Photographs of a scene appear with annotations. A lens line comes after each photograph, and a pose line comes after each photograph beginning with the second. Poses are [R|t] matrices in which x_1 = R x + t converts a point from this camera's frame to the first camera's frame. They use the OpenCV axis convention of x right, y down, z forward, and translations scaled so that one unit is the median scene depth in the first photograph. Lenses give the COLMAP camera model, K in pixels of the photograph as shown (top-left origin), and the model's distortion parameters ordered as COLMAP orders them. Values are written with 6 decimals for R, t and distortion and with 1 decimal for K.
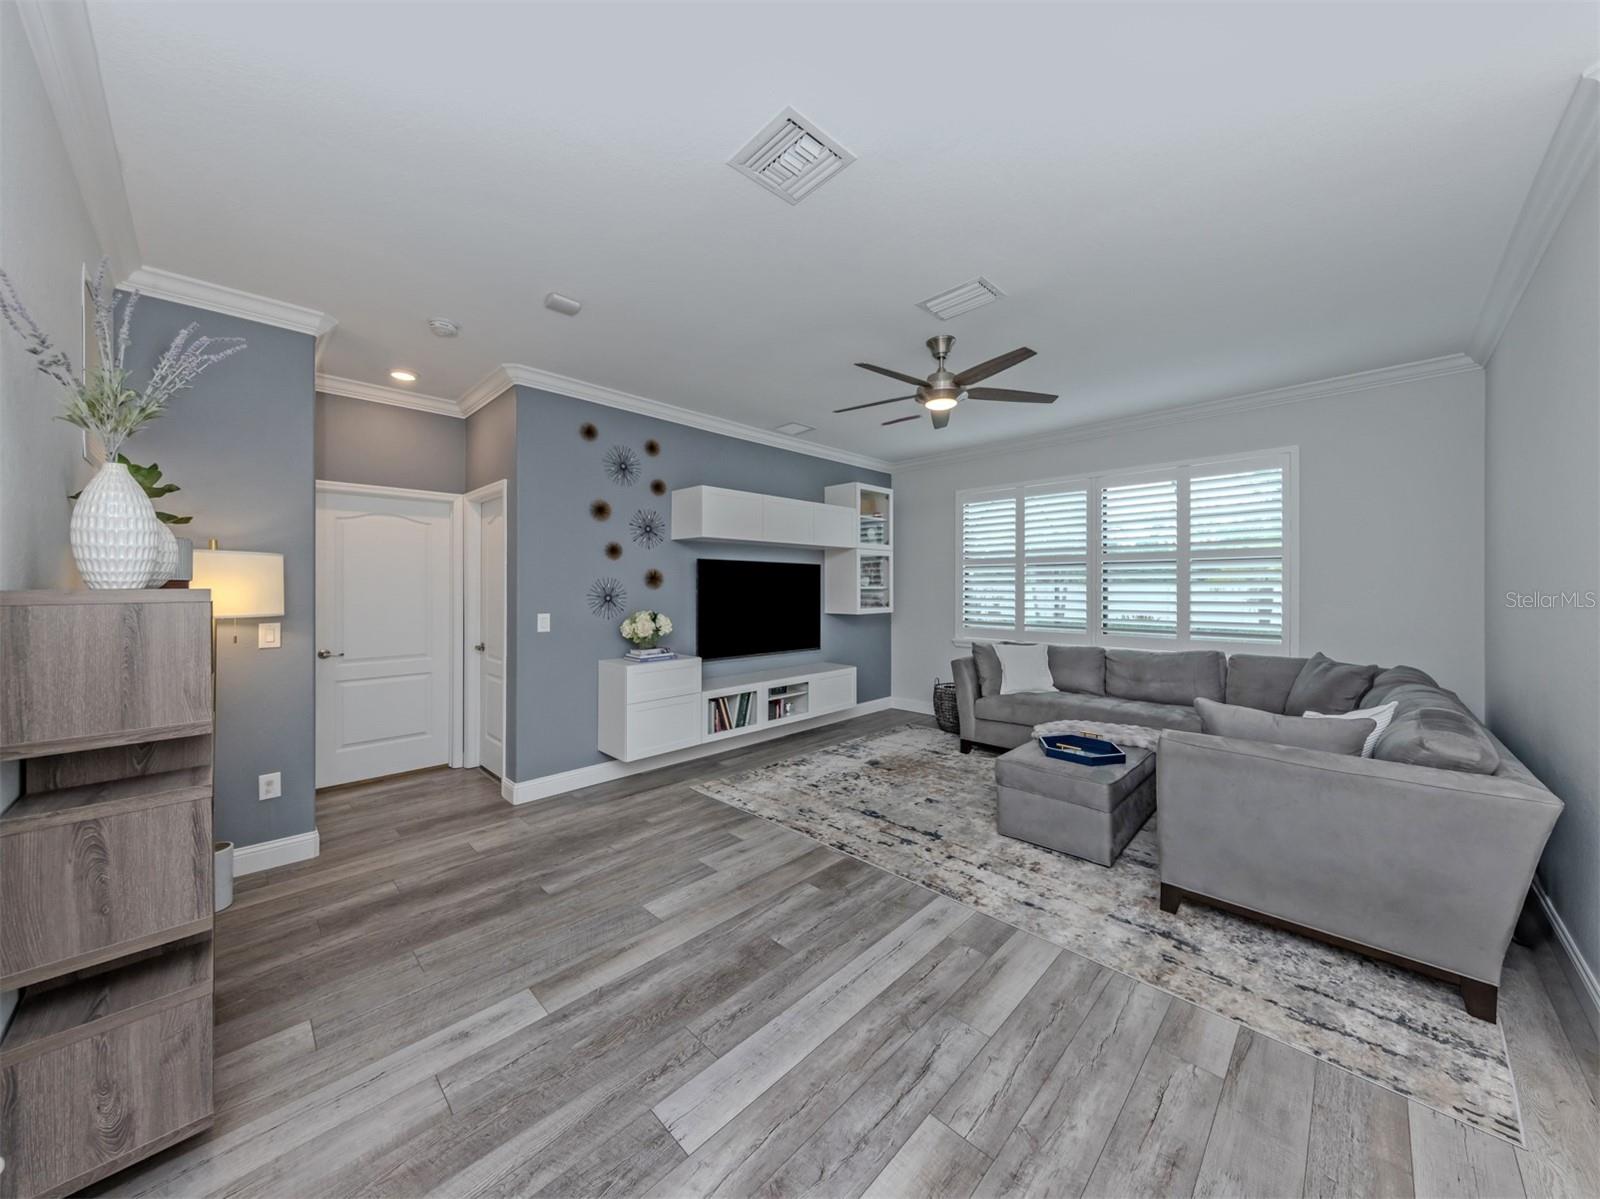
lens RADIAL K [[584.6, 0, 801.9], [0, 584.6, 587.2], [0, 0, 1]] dist [0.011216, -0.003300]
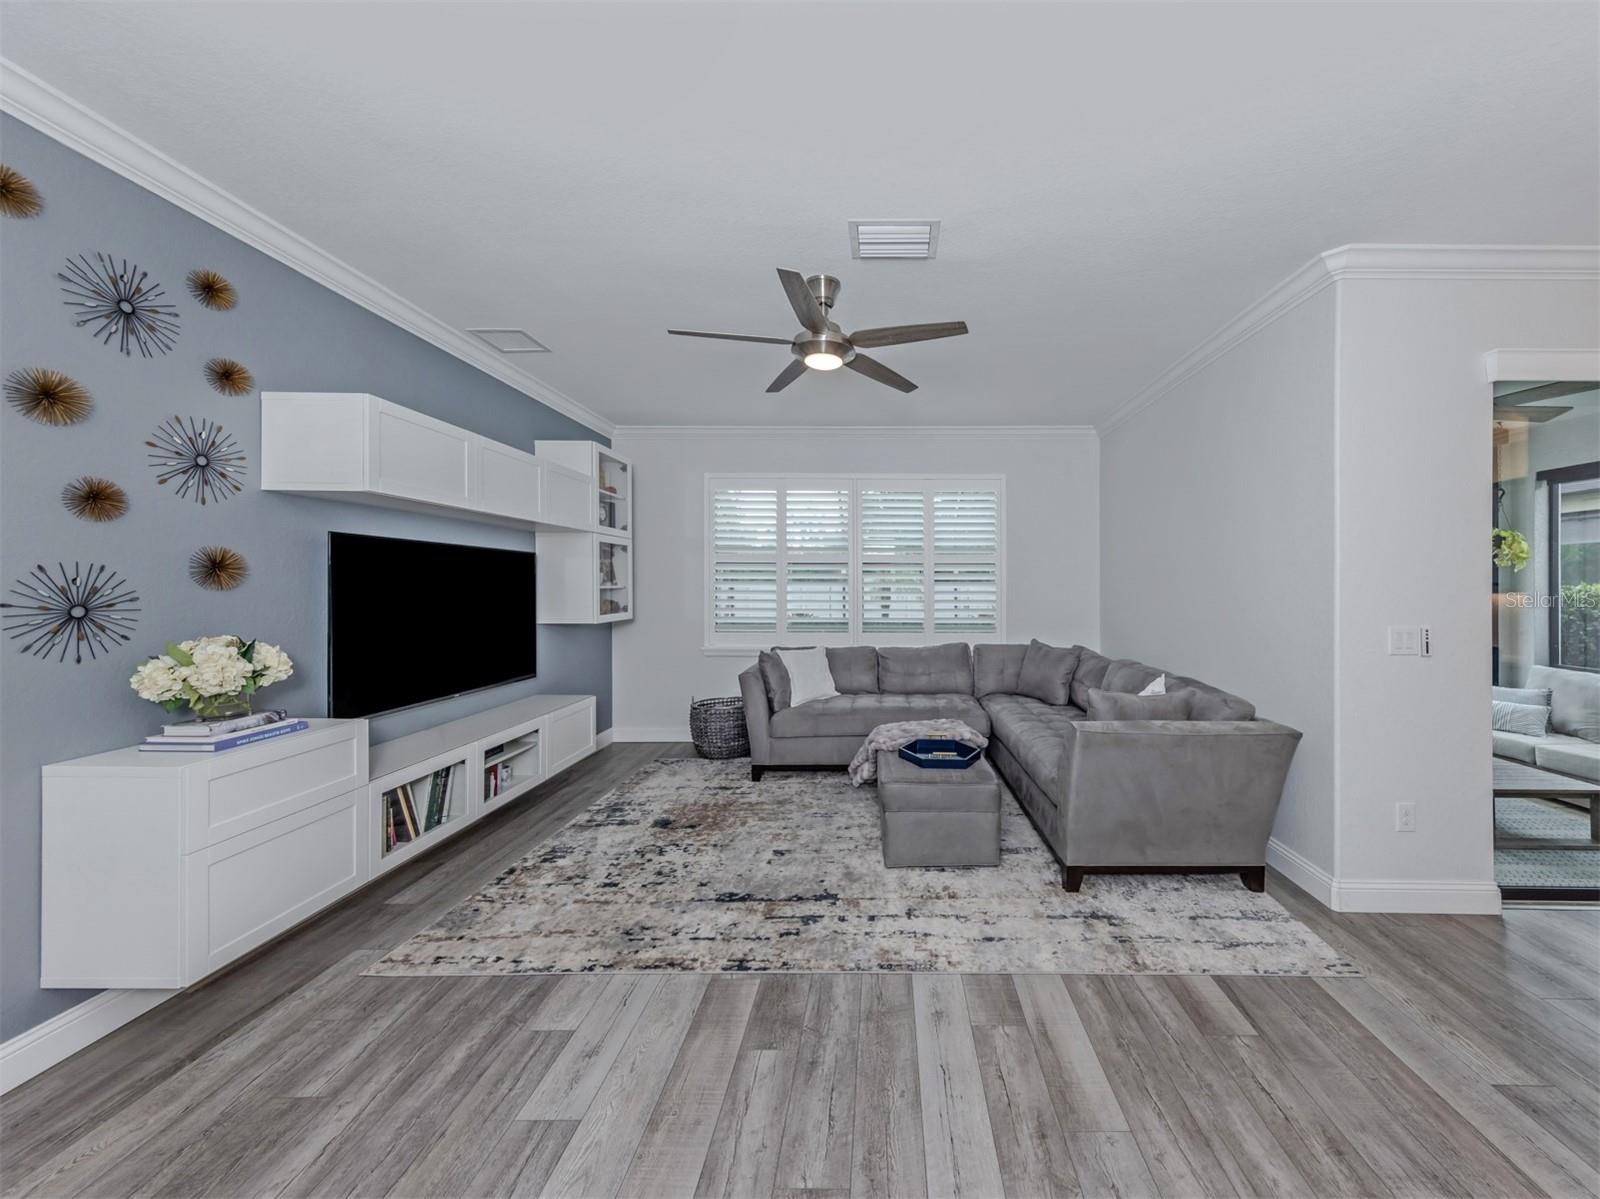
lens RADIAL K [[584.6, 0, 801.9], [0, 584.6, 587.2], [0, 0, 1]] dist [0.011216, -0.003300]
pose [[0.700499, 0.000396, 0.713654, -0.305170], [-0.003433, 0.999990, 0.002815, -0.001922], [-0.713645, -0.004422, 0.700493, 0.382182]]
